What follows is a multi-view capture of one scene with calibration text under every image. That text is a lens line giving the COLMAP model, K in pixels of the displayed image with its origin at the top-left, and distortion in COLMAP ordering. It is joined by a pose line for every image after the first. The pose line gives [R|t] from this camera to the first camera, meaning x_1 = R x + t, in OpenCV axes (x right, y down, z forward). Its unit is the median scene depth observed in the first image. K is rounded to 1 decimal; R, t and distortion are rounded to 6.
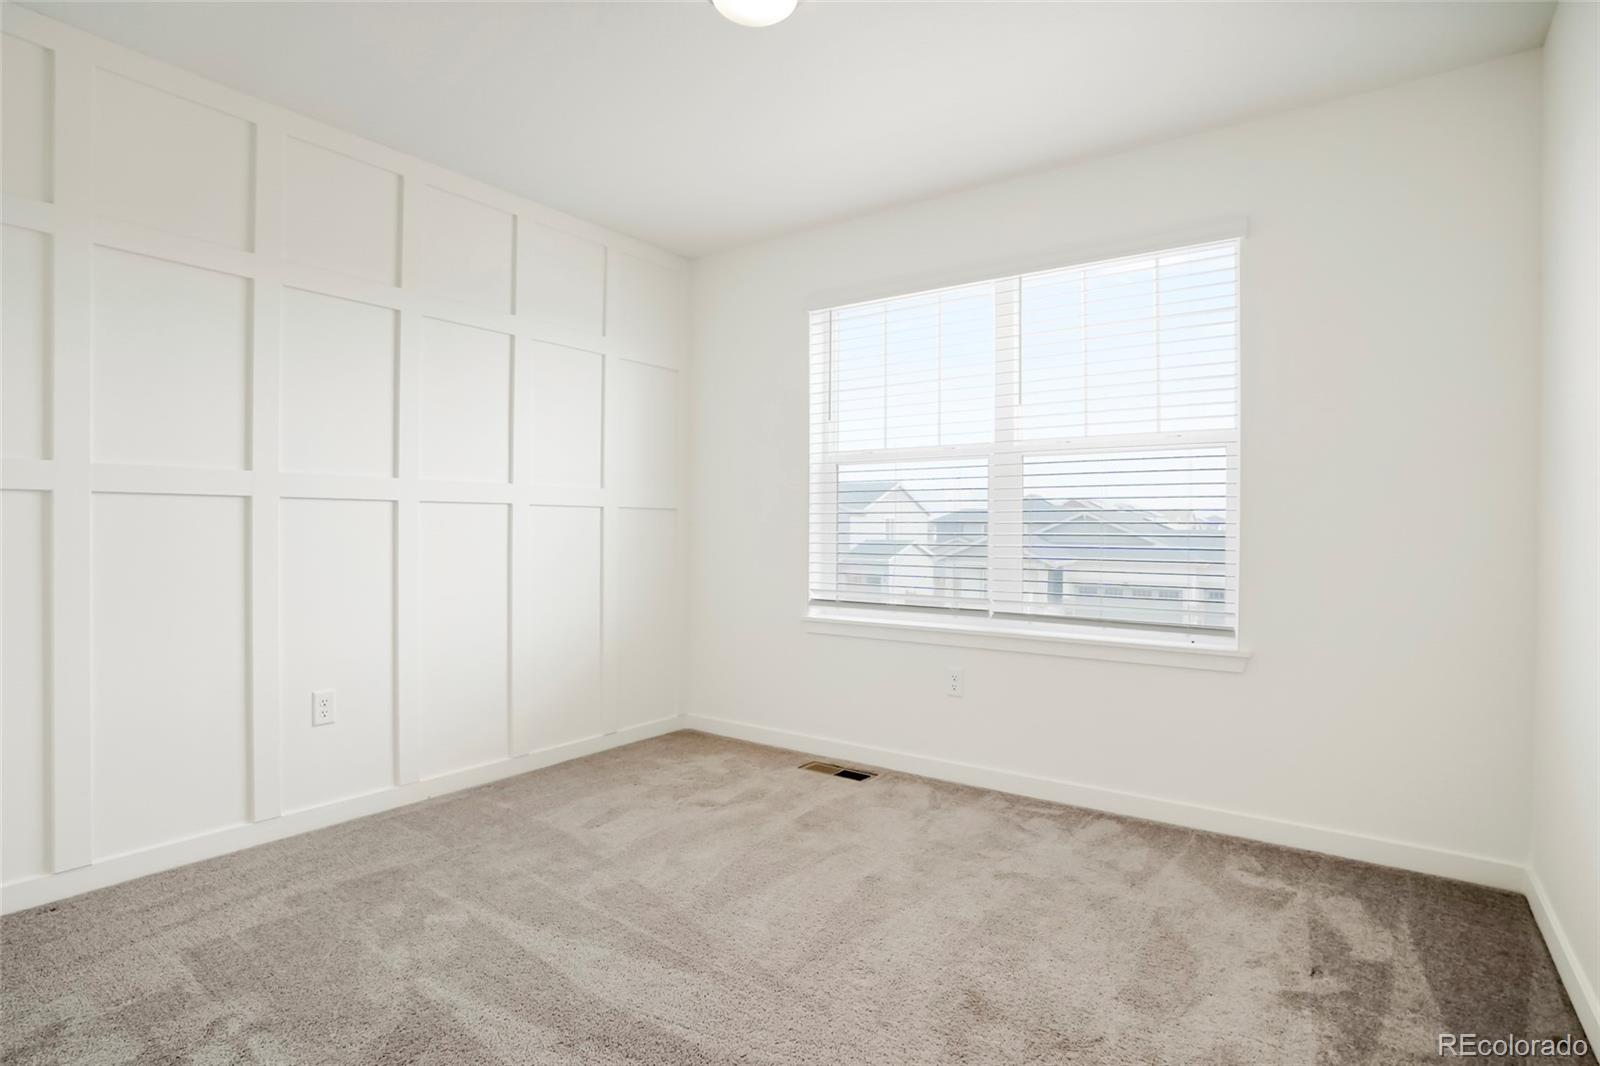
lens RADIAL K [[822.3, 0, 802.2], [0, 822.3, 538.6], [0, 0, 1]] dist [-0.063615, 0.039387]
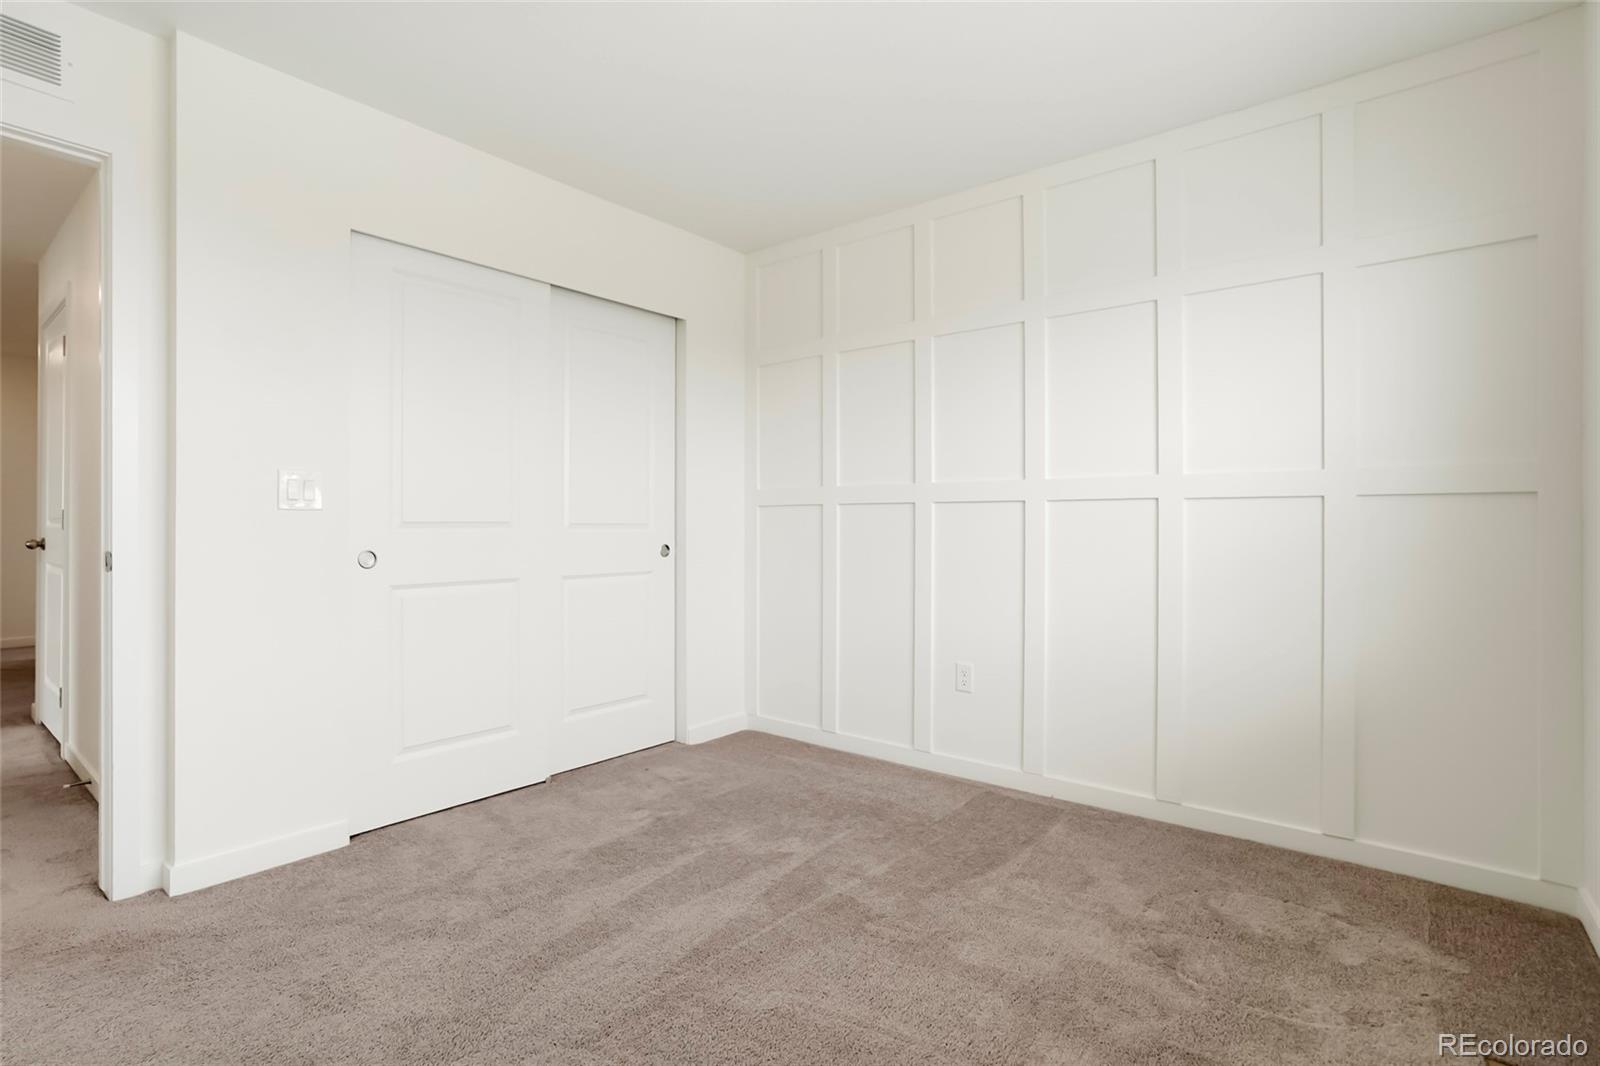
lens RADIAL K [[763.5, 0, 769.3], [0, 763.5, 514.9], [0, 0, 1]] dist [0.001079, 0.000117]
pose [[-0.051378, -0.015066, -0.998566, 0.413531], [-0.016404, 0.999764, -0.014240, -0.006172], [0.998545, 0.015649, -0.051613, 0.574373]]
